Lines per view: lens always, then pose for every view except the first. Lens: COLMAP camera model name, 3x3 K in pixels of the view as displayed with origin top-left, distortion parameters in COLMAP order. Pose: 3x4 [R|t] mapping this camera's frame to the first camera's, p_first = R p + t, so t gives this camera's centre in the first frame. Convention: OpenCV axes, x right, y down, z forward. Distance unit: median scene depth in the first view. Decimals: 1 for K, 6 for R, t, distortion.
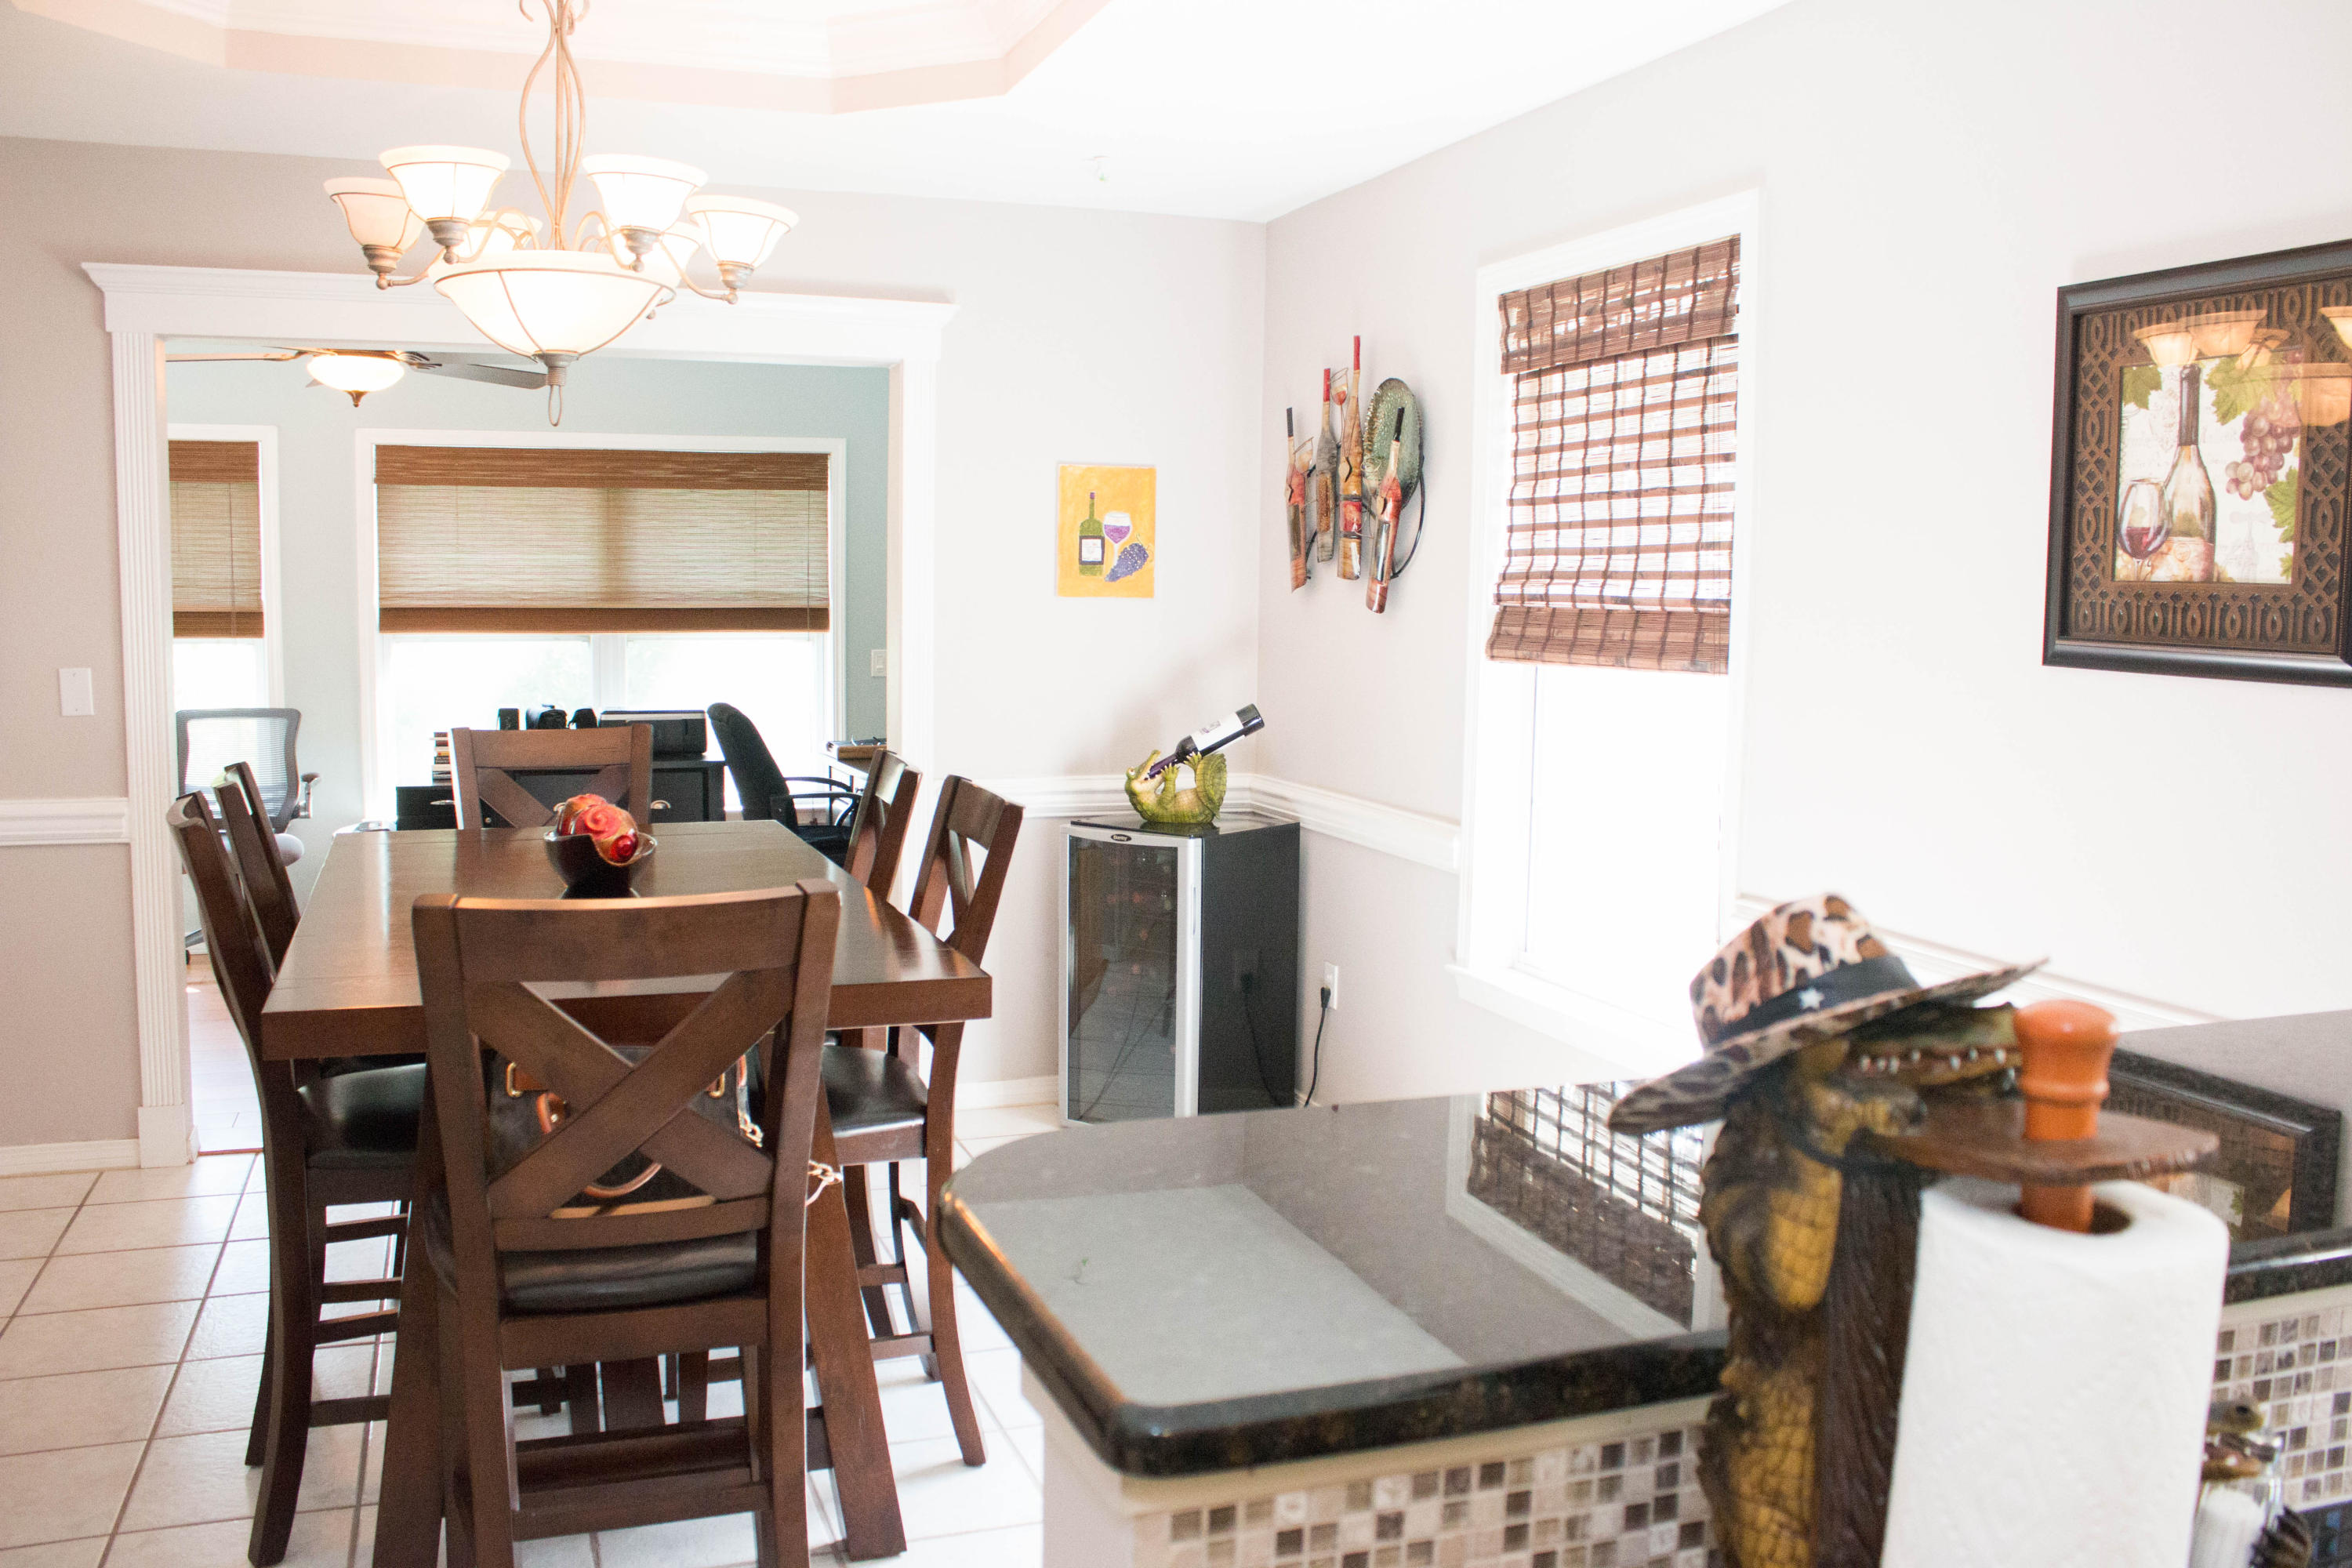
lens RADIAL K [[1929.4, 0, 1188.8], [0, 1929.4, 801.3], [0, 0, 1]] dist [-0.172996, 0.151608]
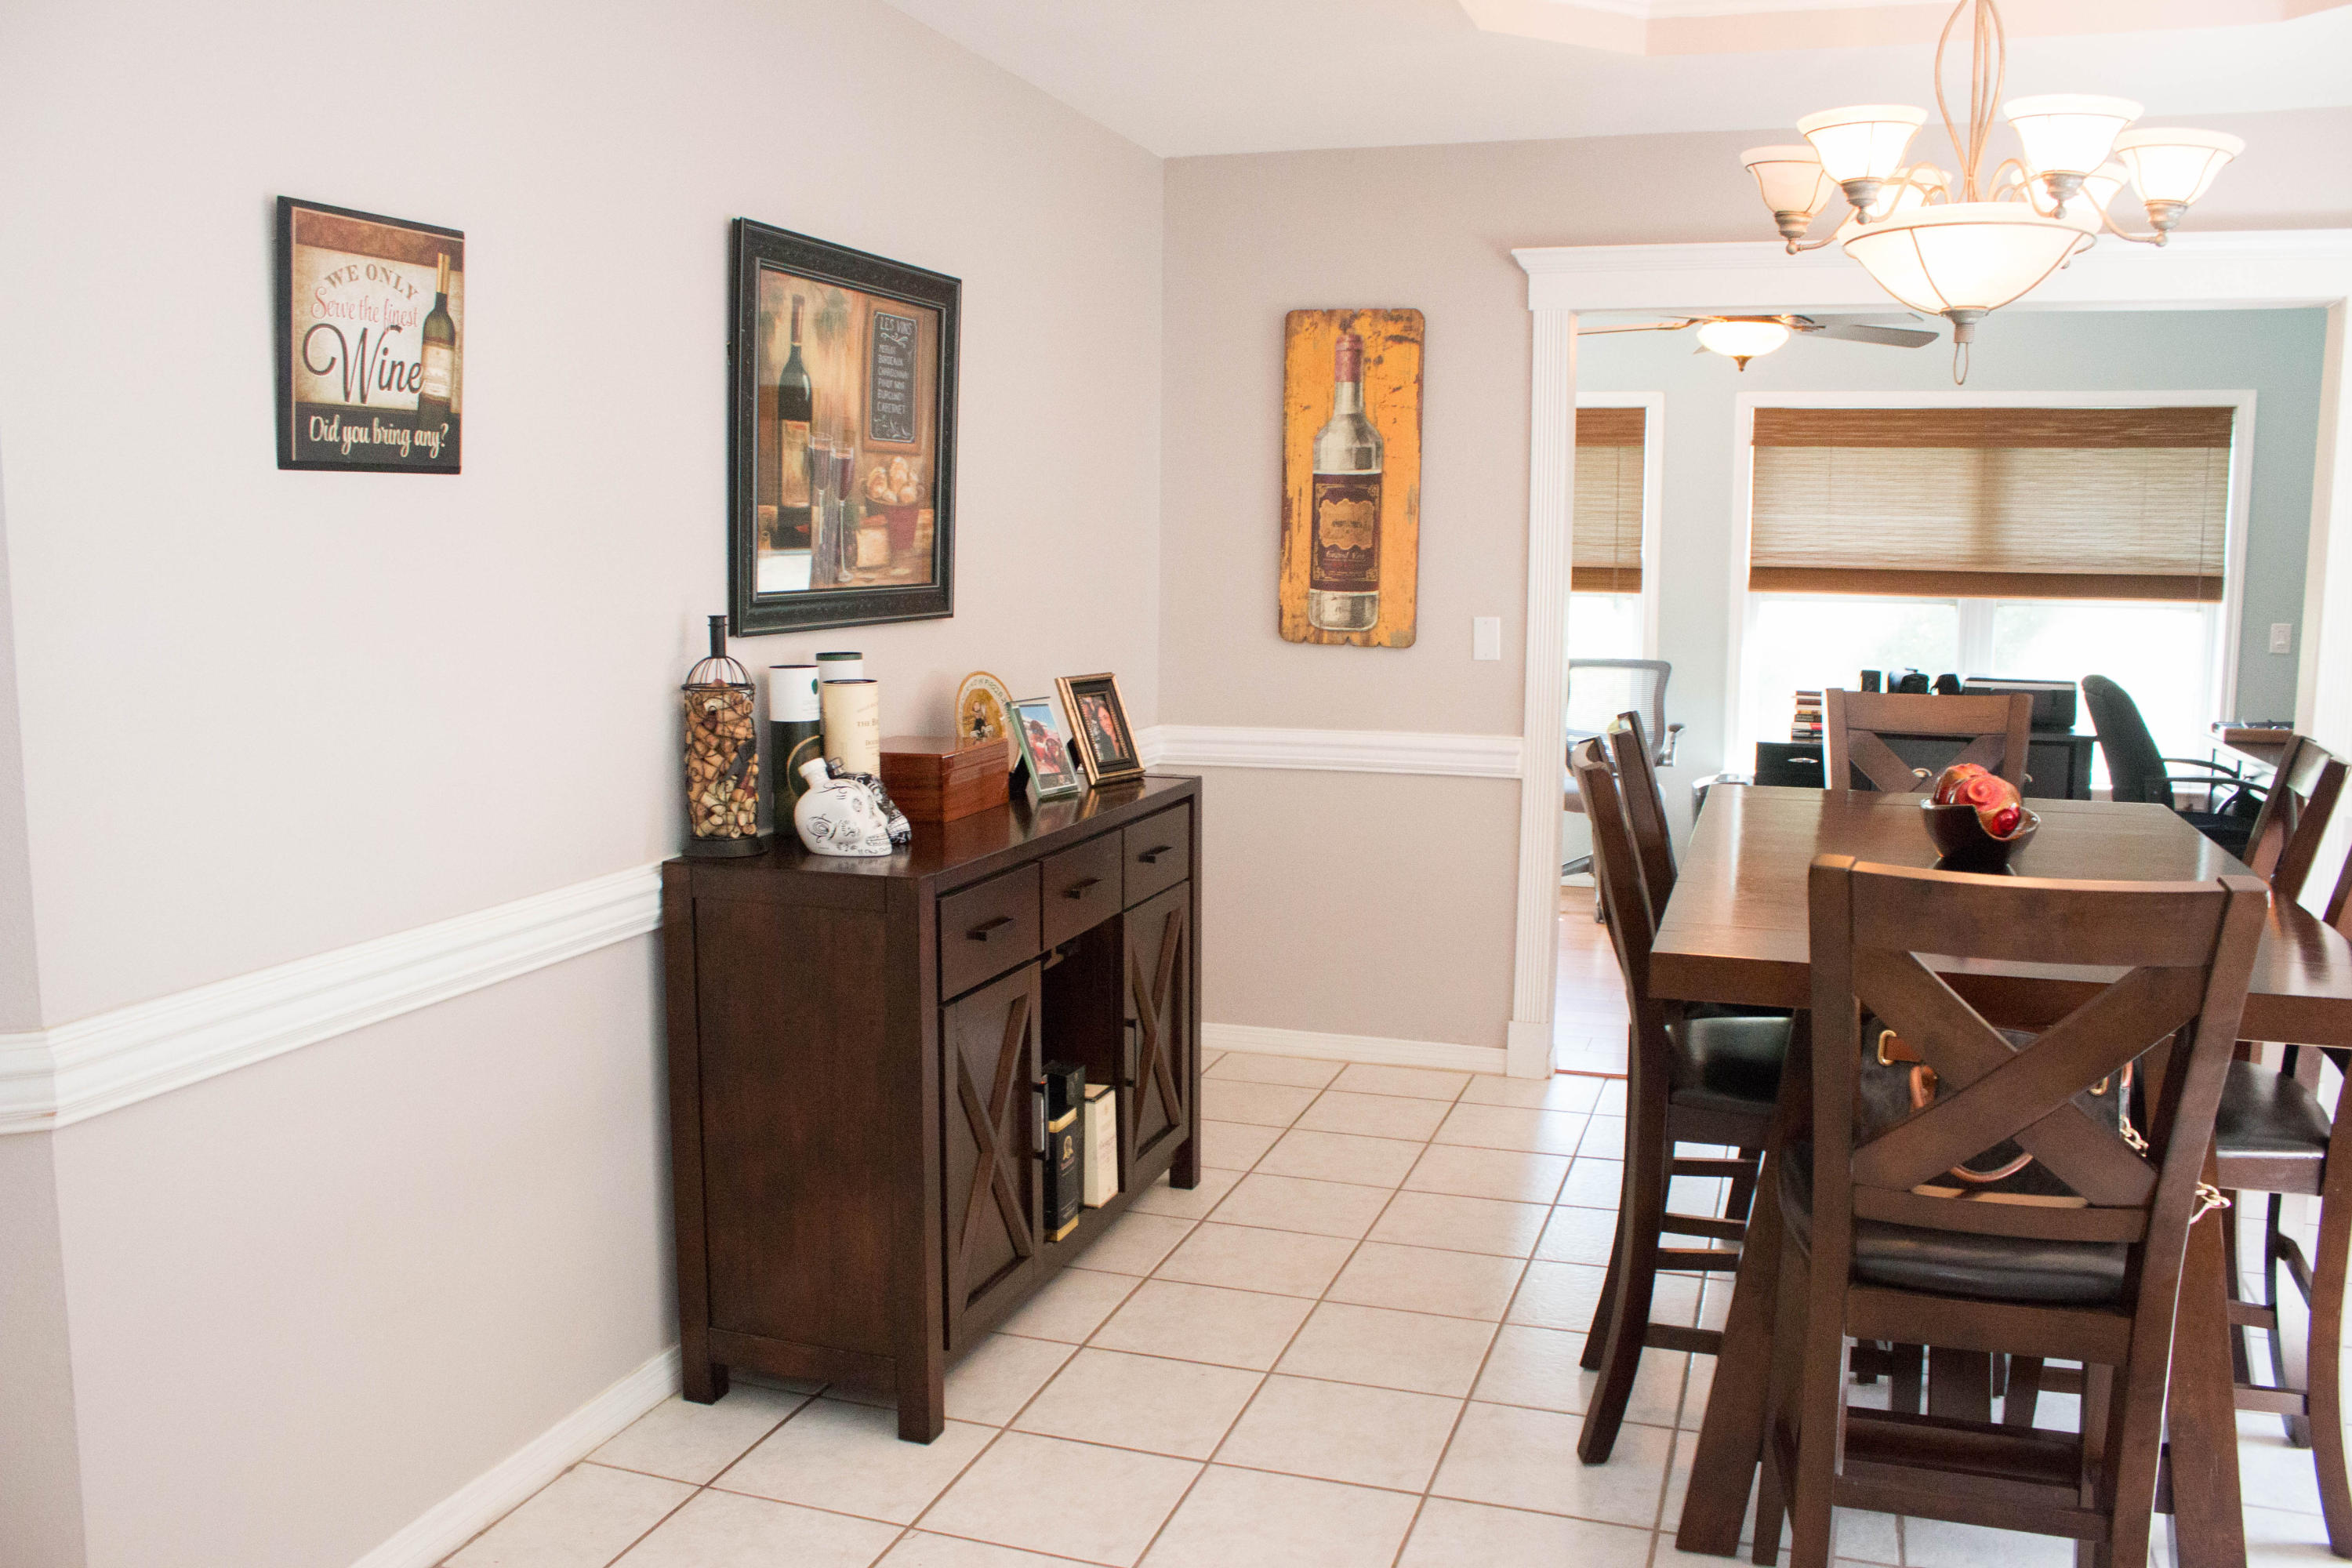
lens RADIAL K [[1929.4, 0, 1188.8], [0, 1929.4, 801.3], [0, 0, 1]] dist [-0.172996, 0.151608]
pose [[0.775687, 0.076596, -0.626452, -0.020396], [-0.063740, 0.997040, 0.042983, -0.000424], [0.627891, 0.006588, 0.778274, -0.001068]]
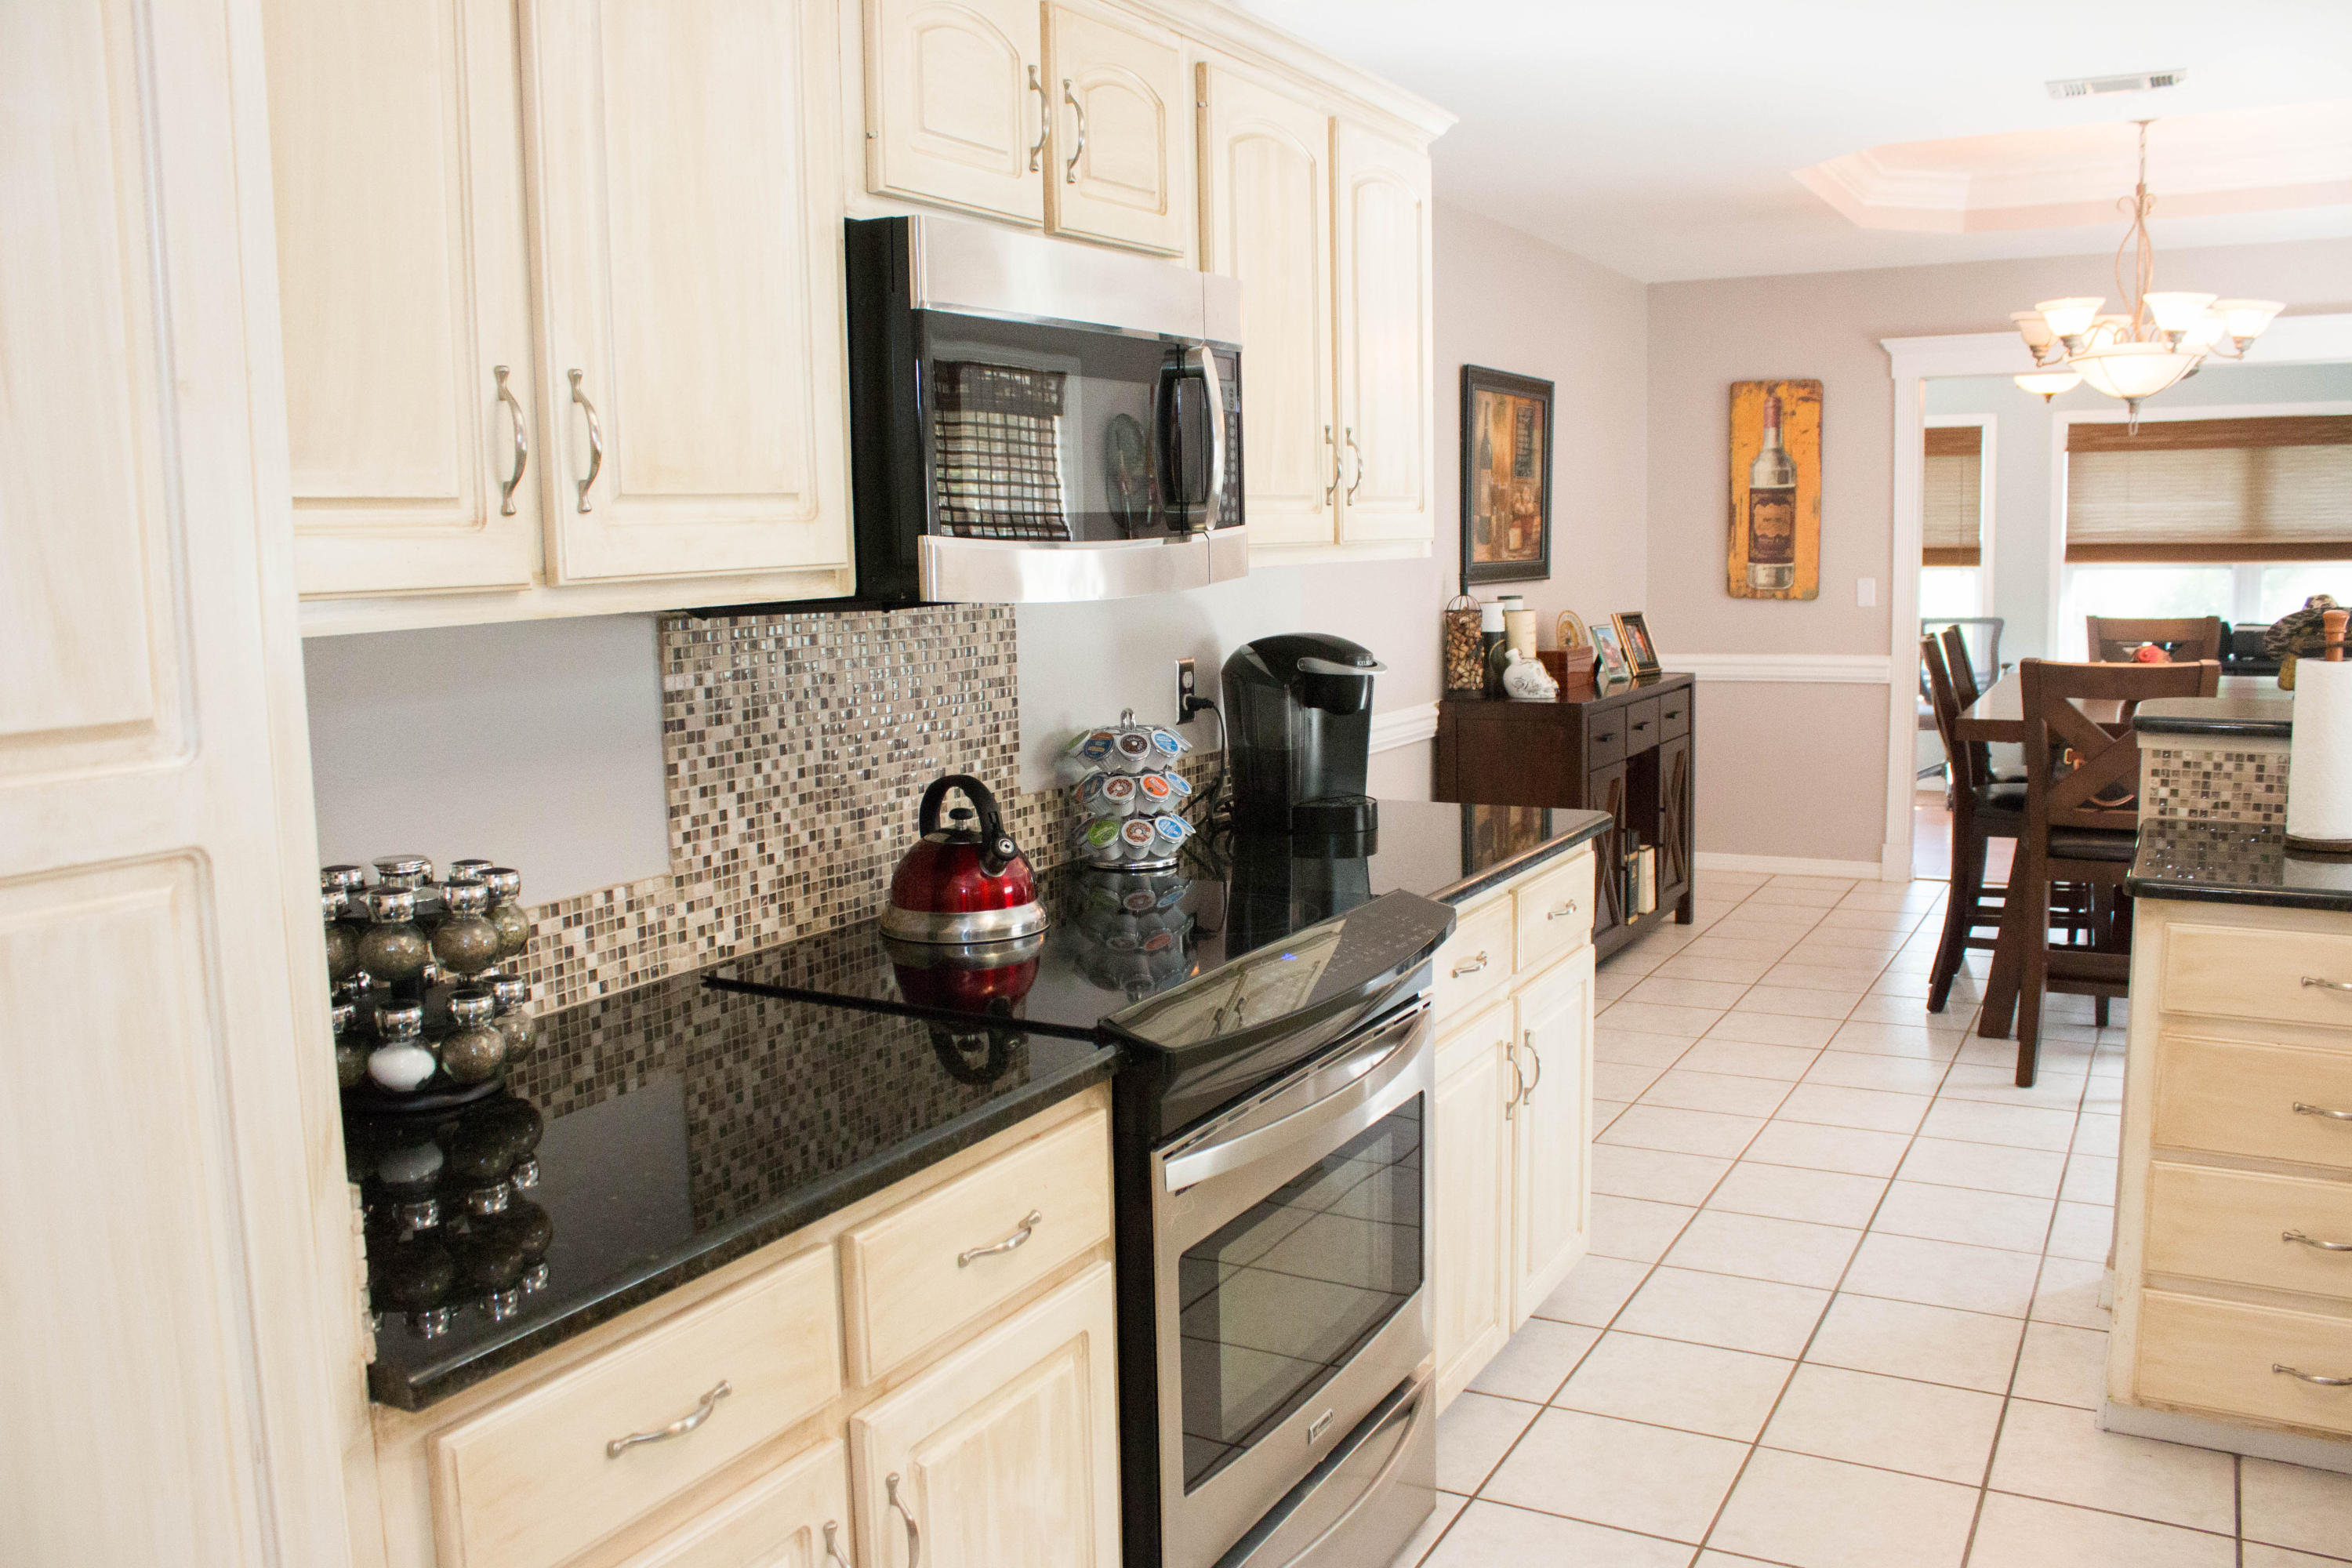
lens RADIAL K [[1929.4, 0, 1188.8], [0, 1929.4, 801.3], [0, 0, 1]] dist [-0.172996, 0.151608]
pose [[0.650741, 0.073473, -0.755736, 0.385705], [-0.051144, 0.997288, 0.052919, 0.087889], [0.757575, 0.004215, 0.652734, -0.733019]]
